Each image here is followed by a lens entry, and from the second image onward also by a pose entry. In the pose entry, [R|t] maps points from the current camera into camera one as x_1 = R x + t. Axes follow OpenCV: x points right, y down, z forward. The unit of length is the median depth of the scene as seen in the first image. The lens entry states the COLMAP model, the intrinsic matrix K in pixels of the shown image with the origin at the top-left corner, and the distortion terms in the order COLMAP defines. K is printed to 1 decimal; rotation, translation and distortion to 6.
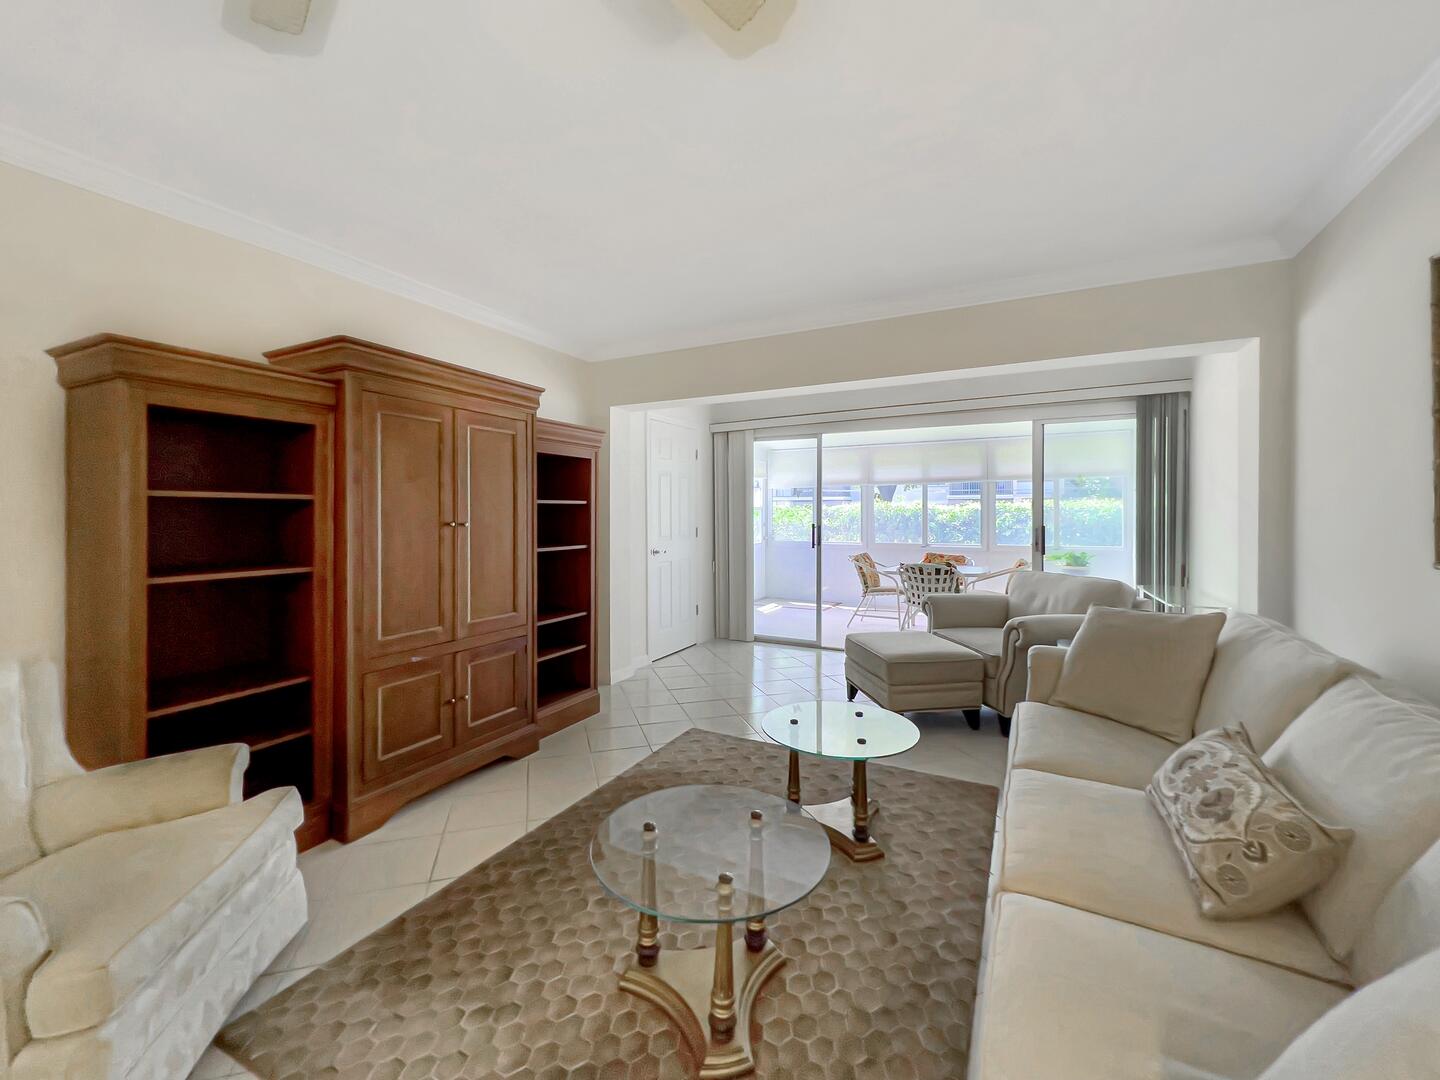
lens RADIAL K [[593.0, 0, 721.3], [0, 593.0, 513.5], [0, 0, 1]] dist [-0.001196, -0.000035]
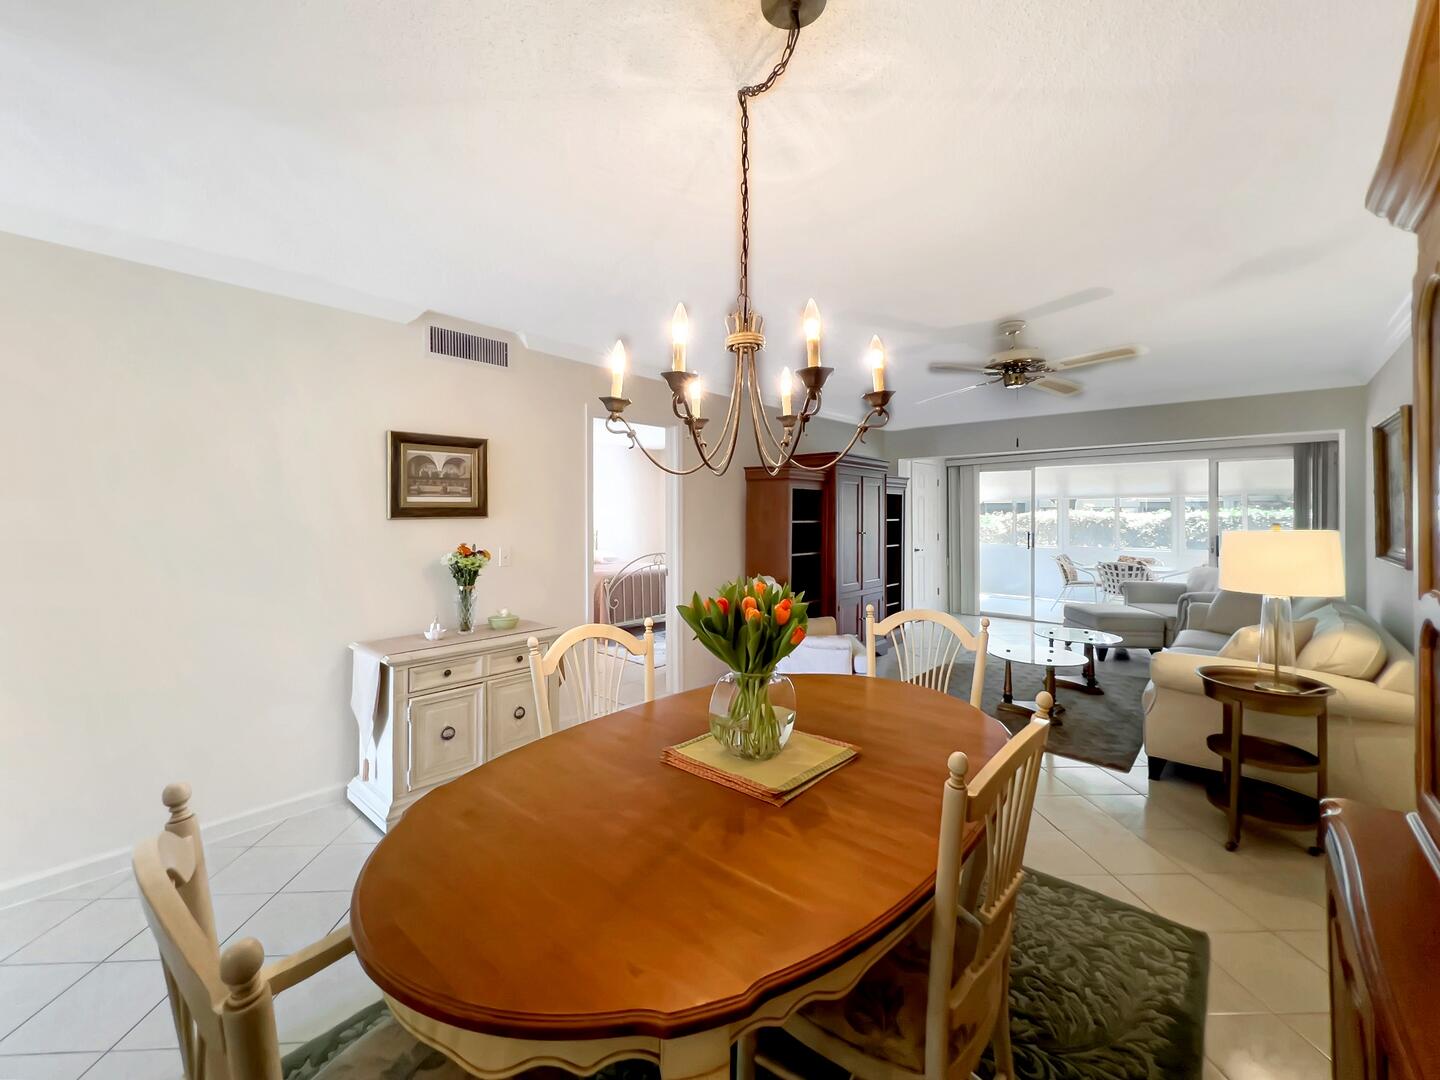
lens RADIAL K [[593.0, 0, 721.3], [0, 593.0, 513.5], [0, 0, 1]] dist [-0.001196, -0.000035]
pose [[0.969139, 0.001346, -0.246511, -0.196422], [-0.001806, 0.999997, -0.001639, -0.021760], [0.246508, 0.002034, 0.969139, -0.514193]]
